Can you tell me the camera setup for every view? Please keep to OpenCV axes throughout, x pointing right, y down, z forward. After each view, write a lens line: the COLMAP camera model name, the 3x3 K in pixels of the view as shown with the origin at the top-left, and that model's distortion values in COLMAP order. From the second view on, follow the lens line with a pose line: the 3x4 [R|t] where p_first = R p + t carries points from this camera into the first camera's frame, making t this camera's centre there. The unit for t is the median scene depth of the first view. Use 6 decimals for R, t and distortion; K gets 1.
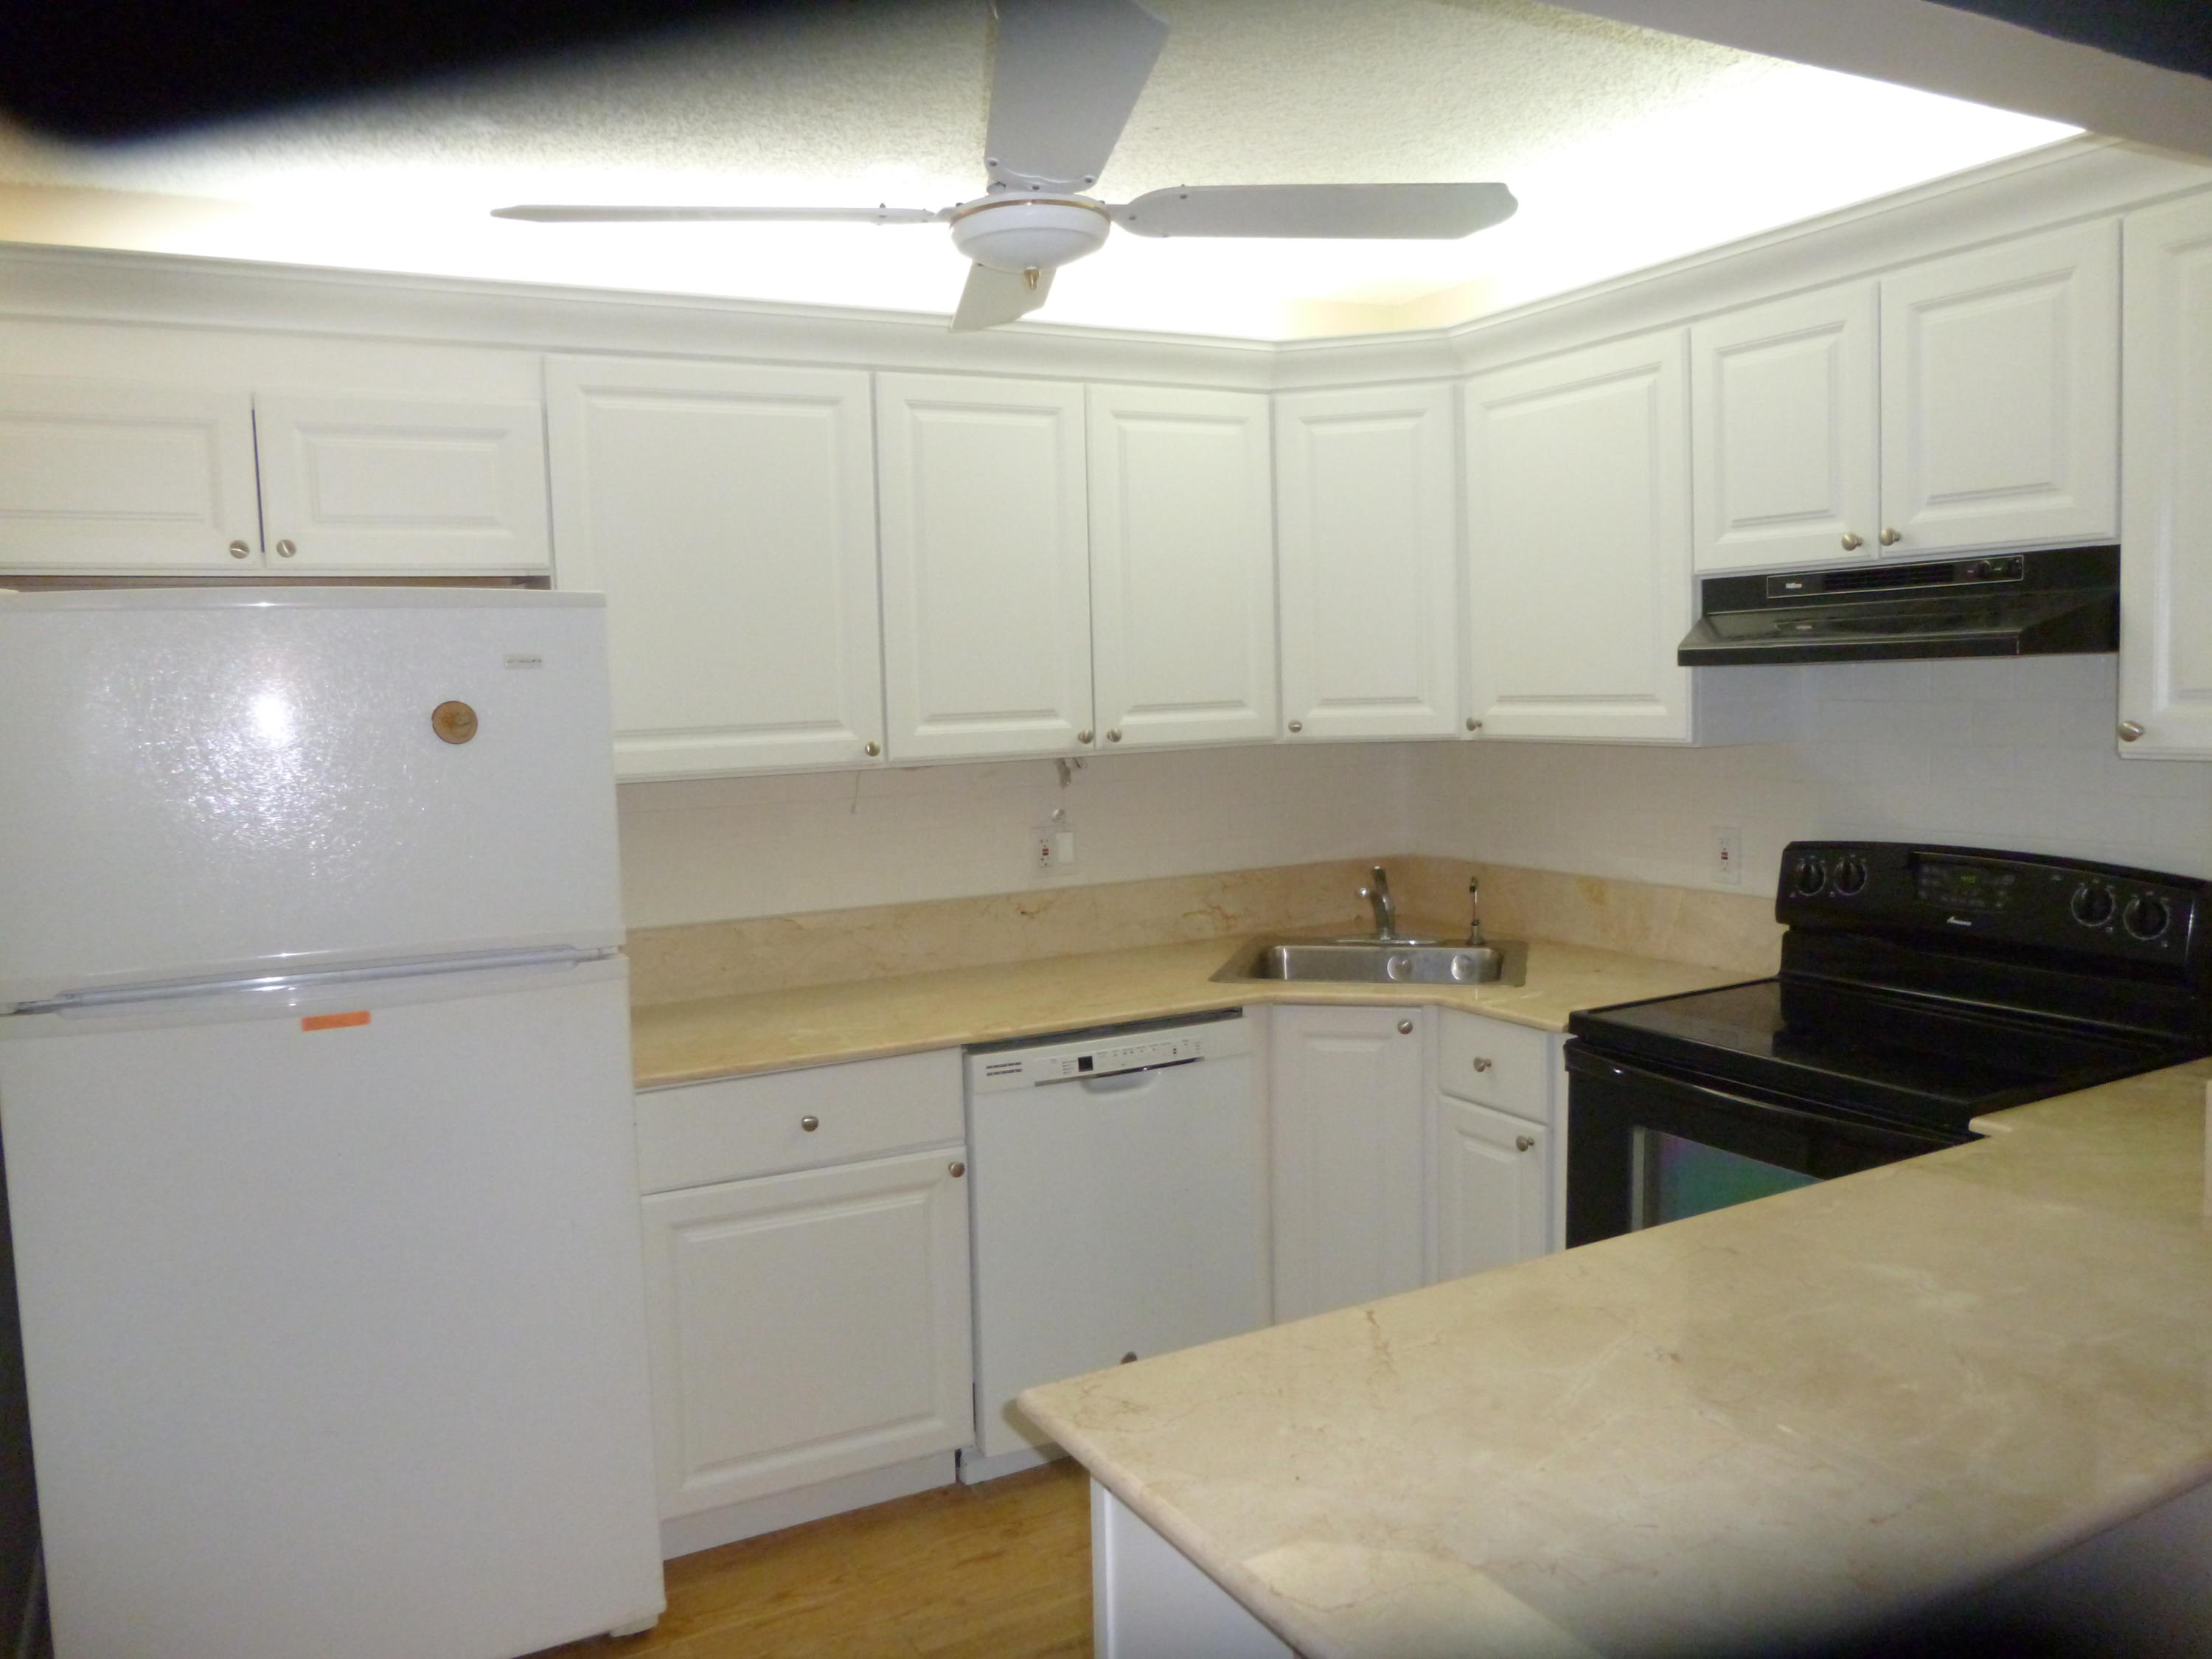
lens RADIAL K [[1681.1, 0, 1083.1], [0, 1681.1, 817.0], [0, 0, 1]] dist [-0.045176, 0.032914]
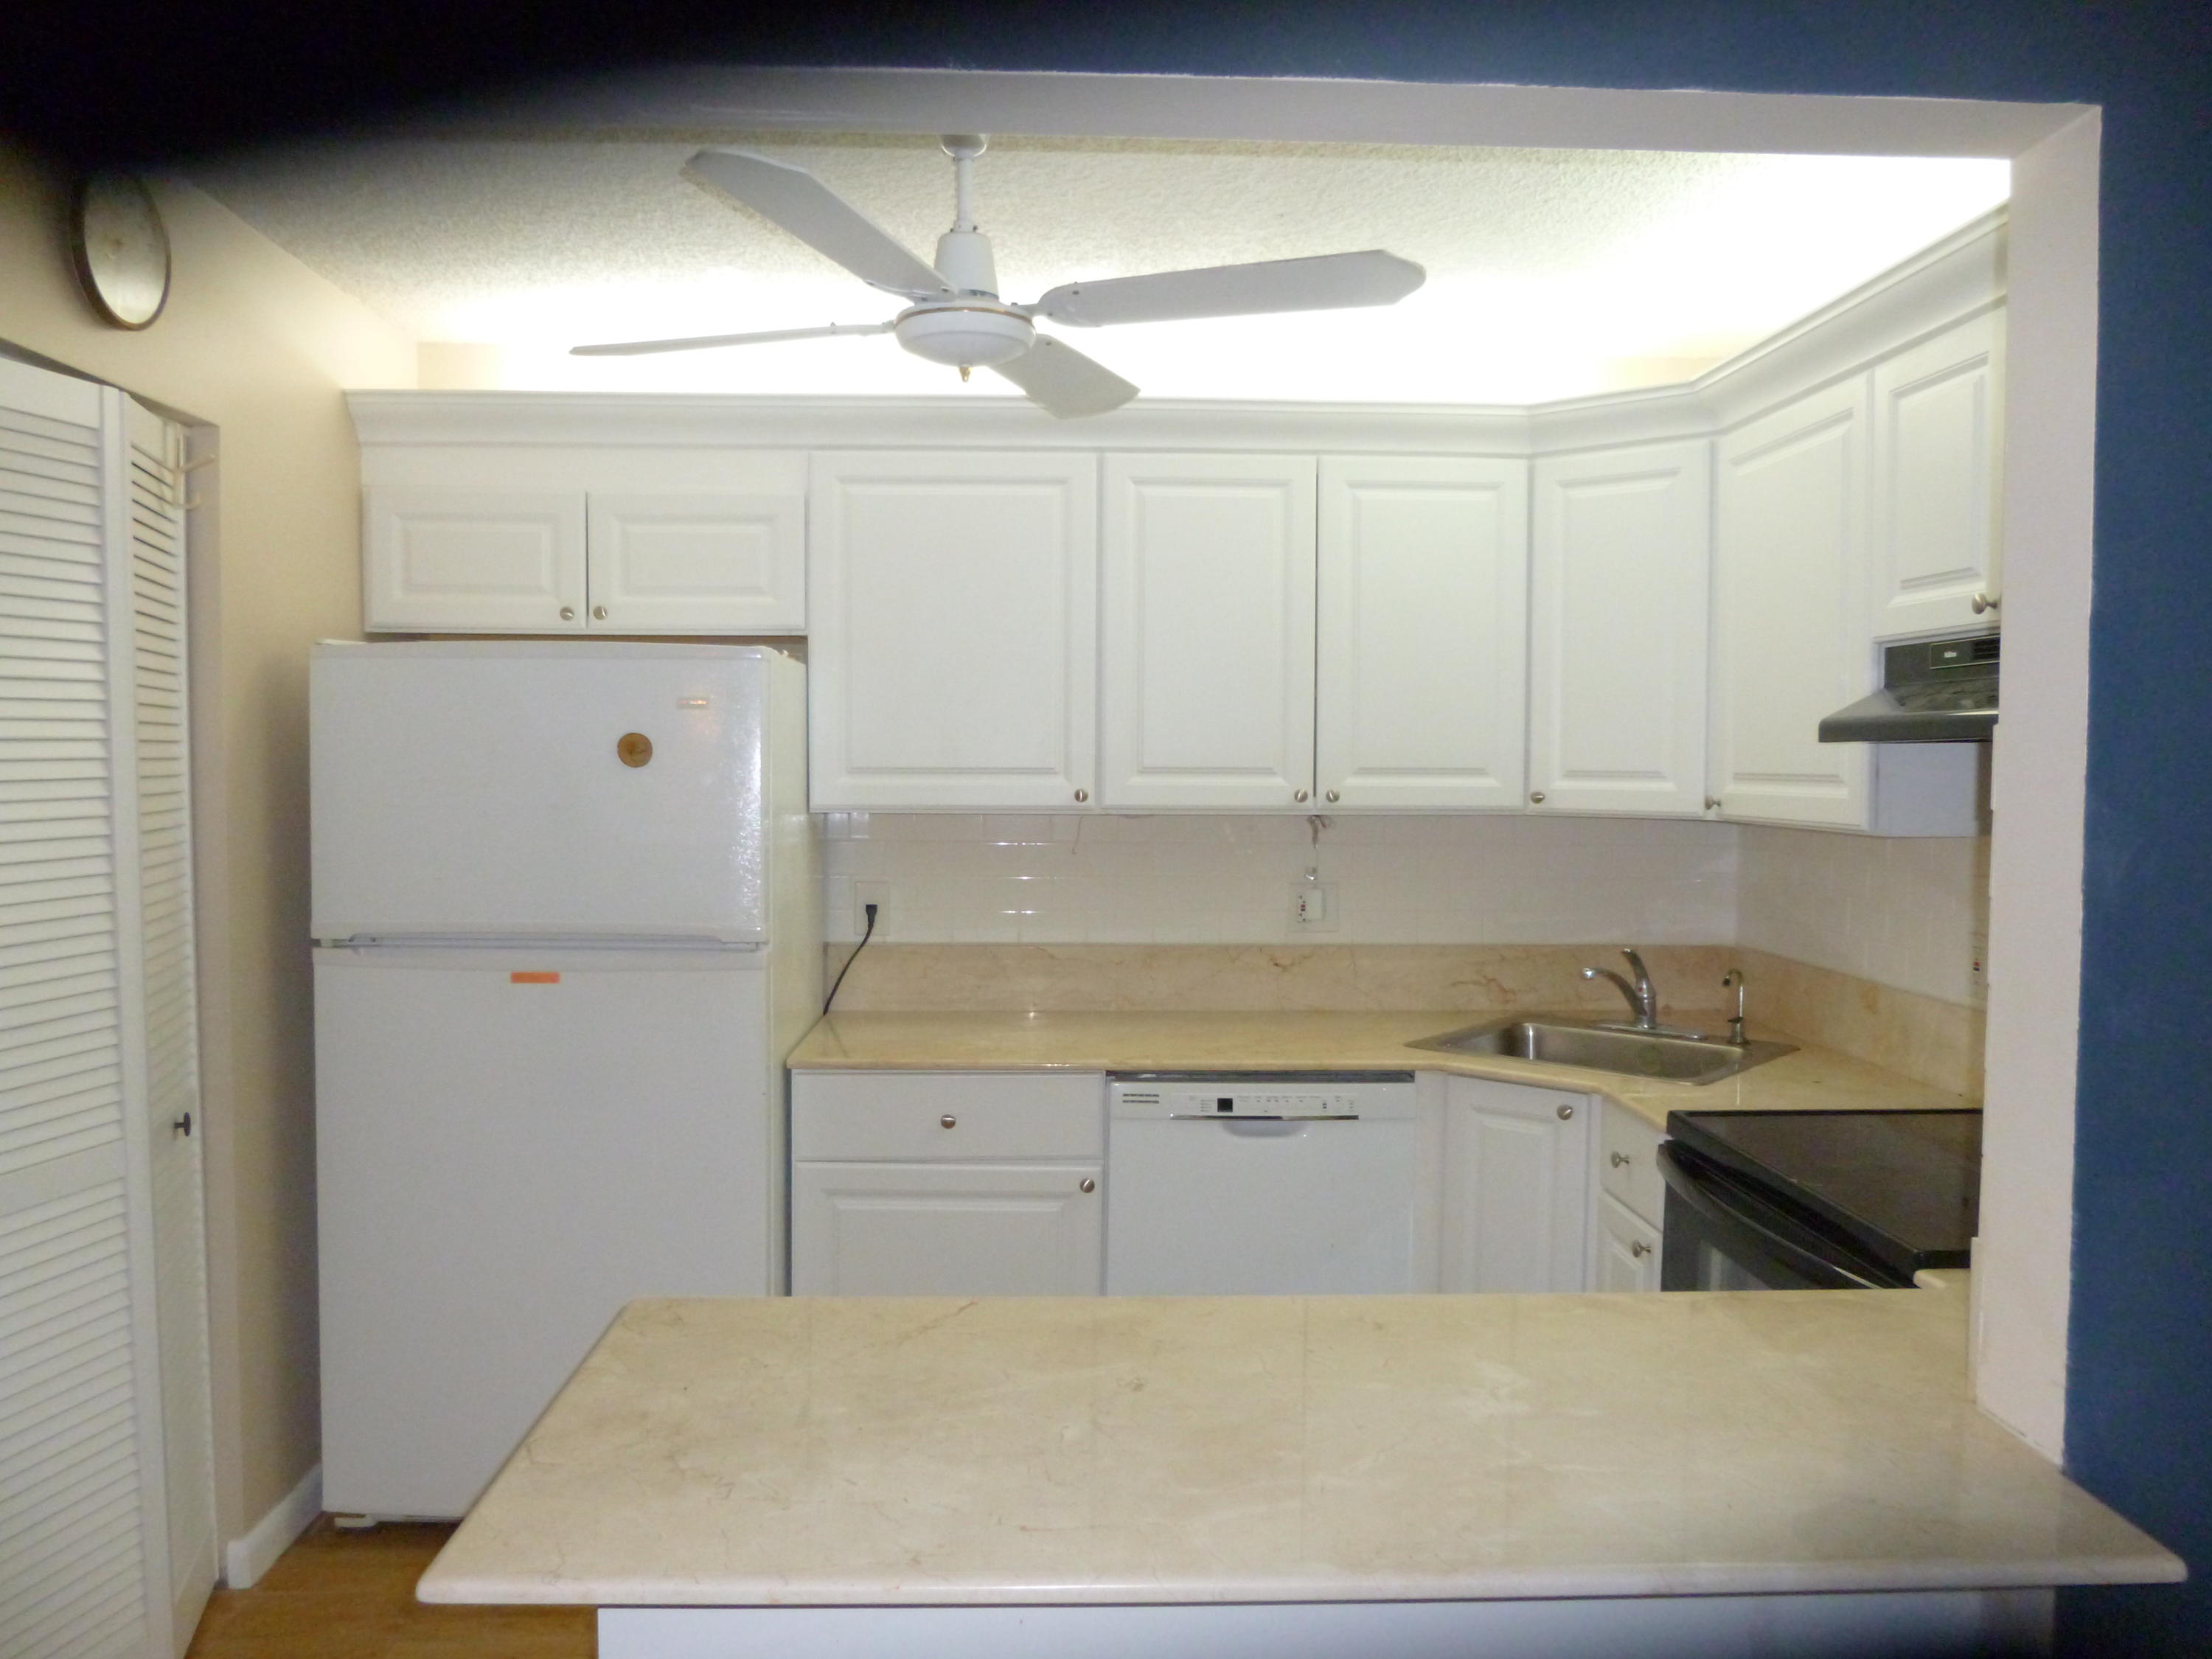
lens RADIAL K [[1680.2, 0, 1090.5], [0, 1680.2, 828.8], [0, 0, 1]] dist [-0.057505, 0.055933]
pose [[0.896017, 0.055845, -0.440494, 0.360220], [-0.071267, 0.997285, -0.018532, 0.000956], [0.438263, 0.047998, 0.897564, 0.019567]]
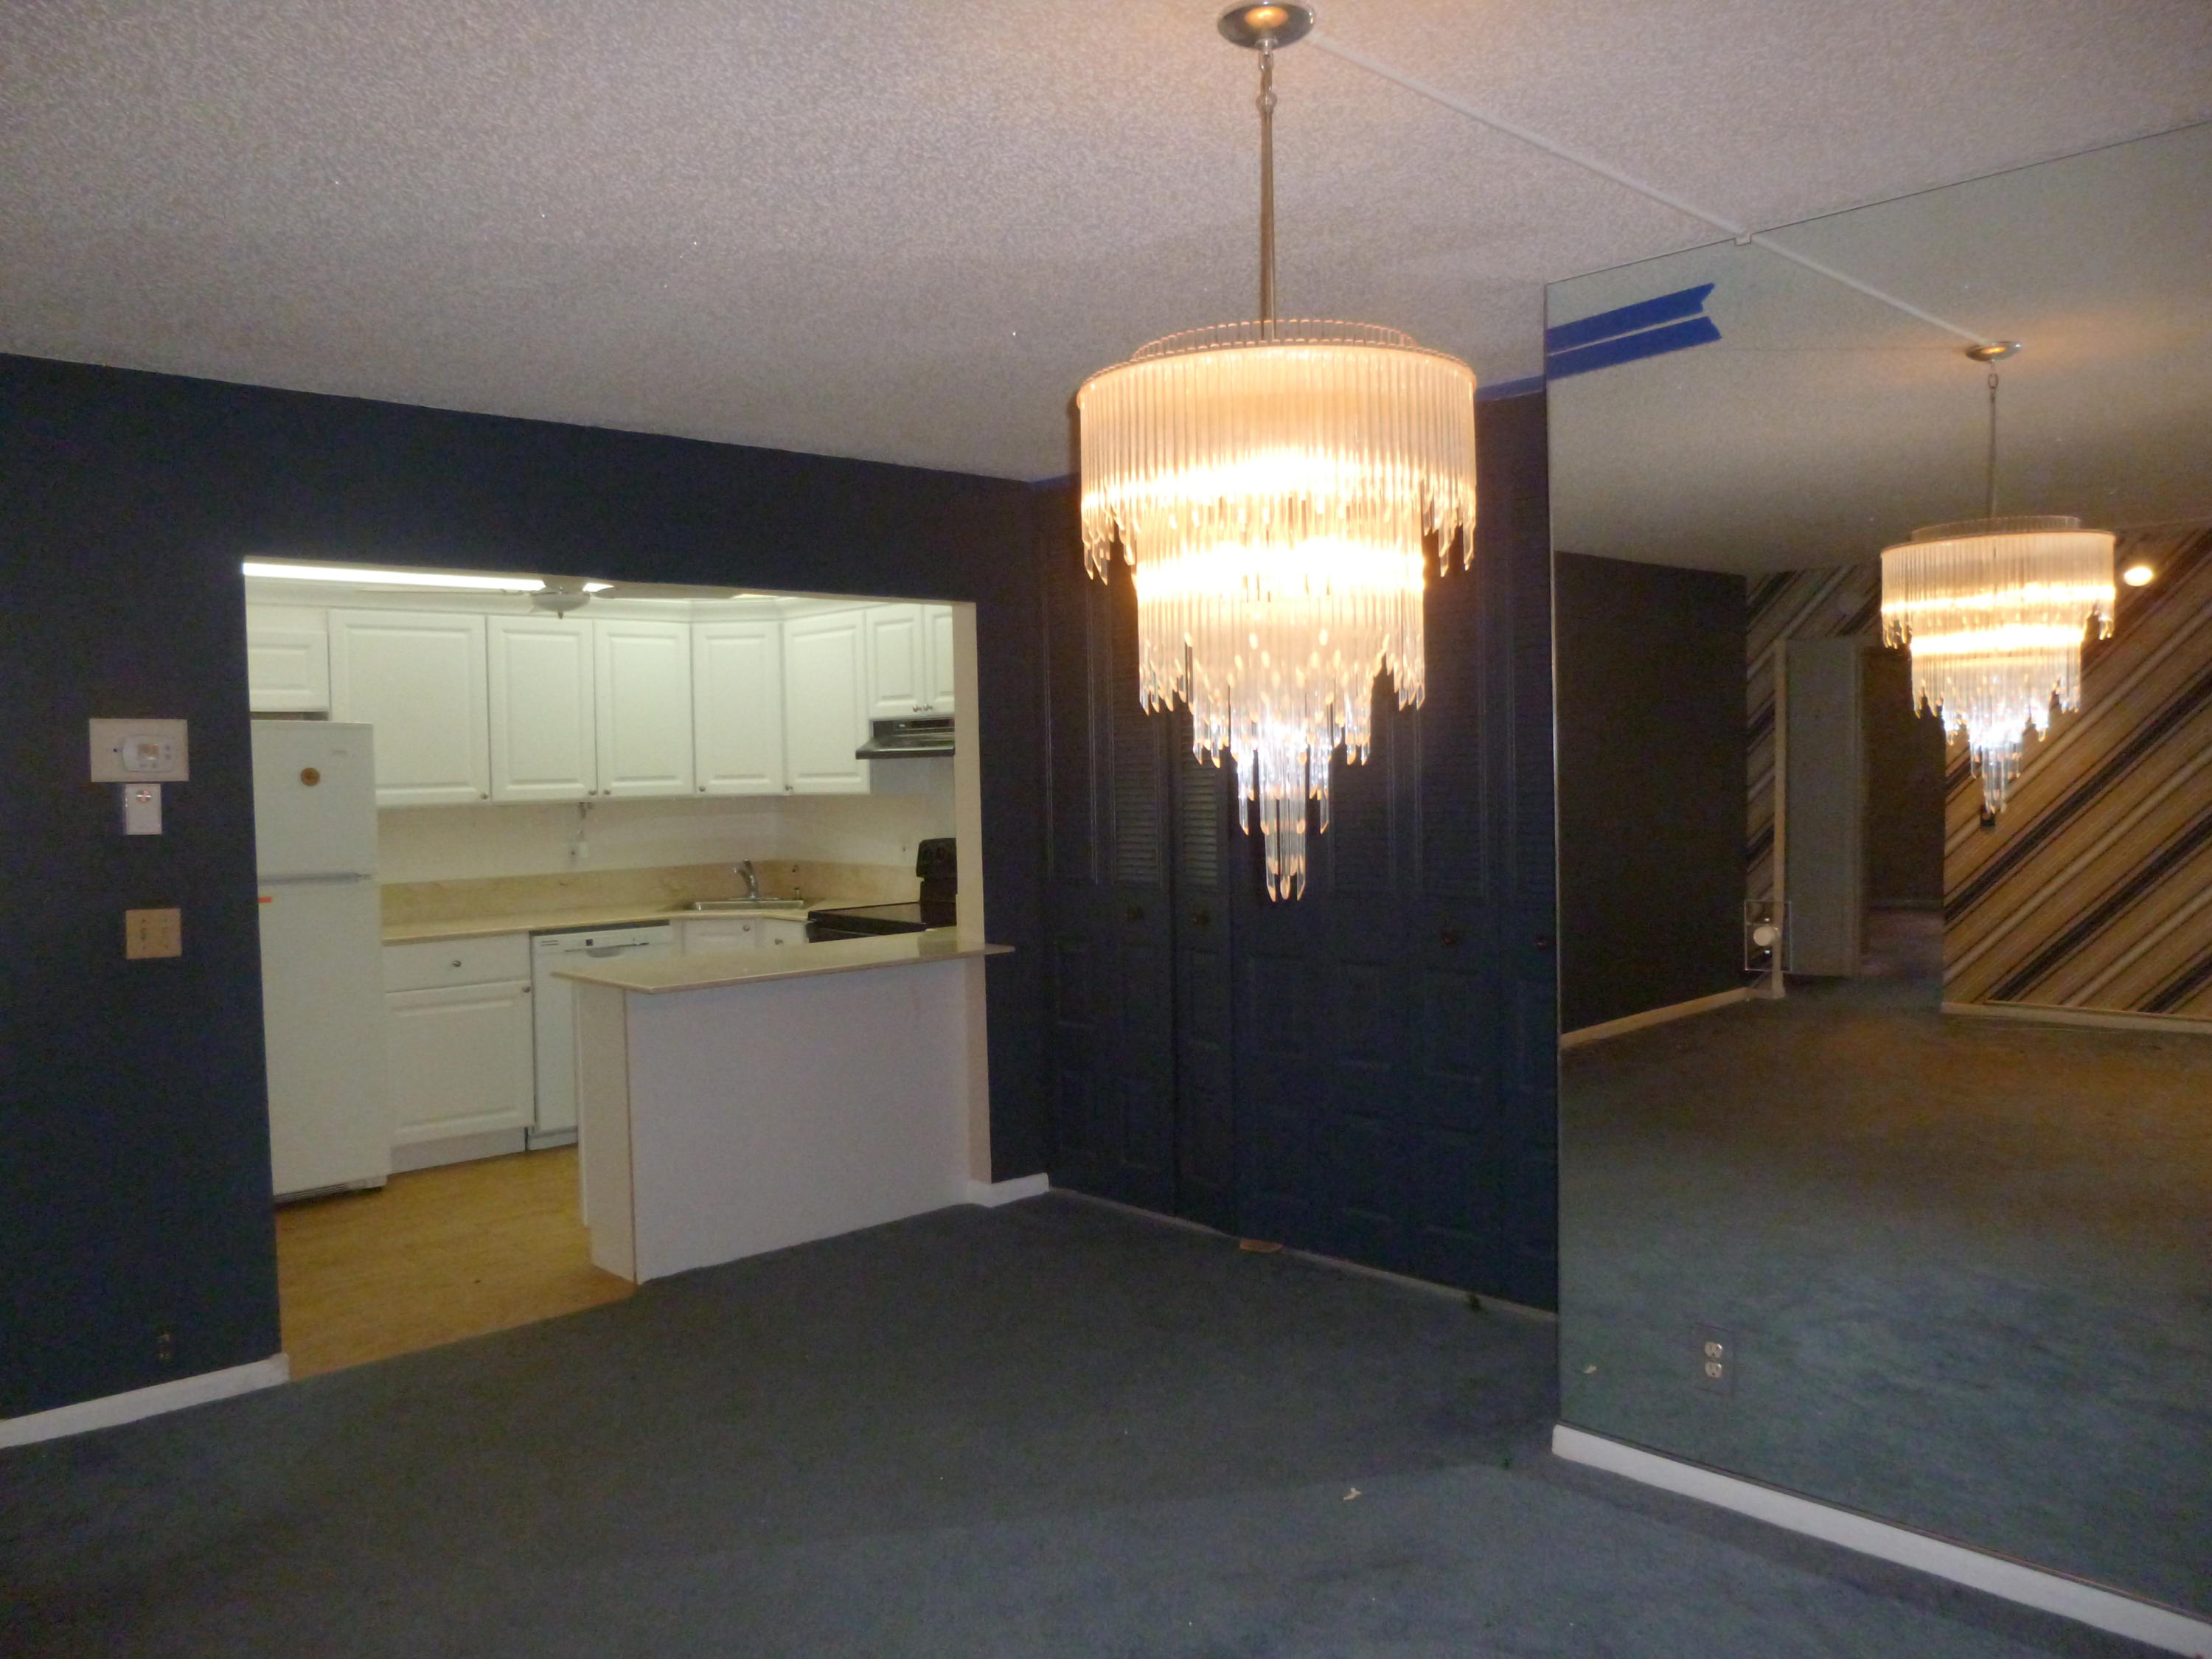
lens RADIAL K [[1680.2, 0, 1090.5], [0, 1680.2, 828.8], [0, 0, 1]] dist [-0.057505, 0.055933]
pose [[0.967599, 0.000904, 0.252490, 0.077664], [0.011813, 0.998736, -0.048846, 0.108199], [-0.252215, 0.050246, 0.966366, -1.167328]]
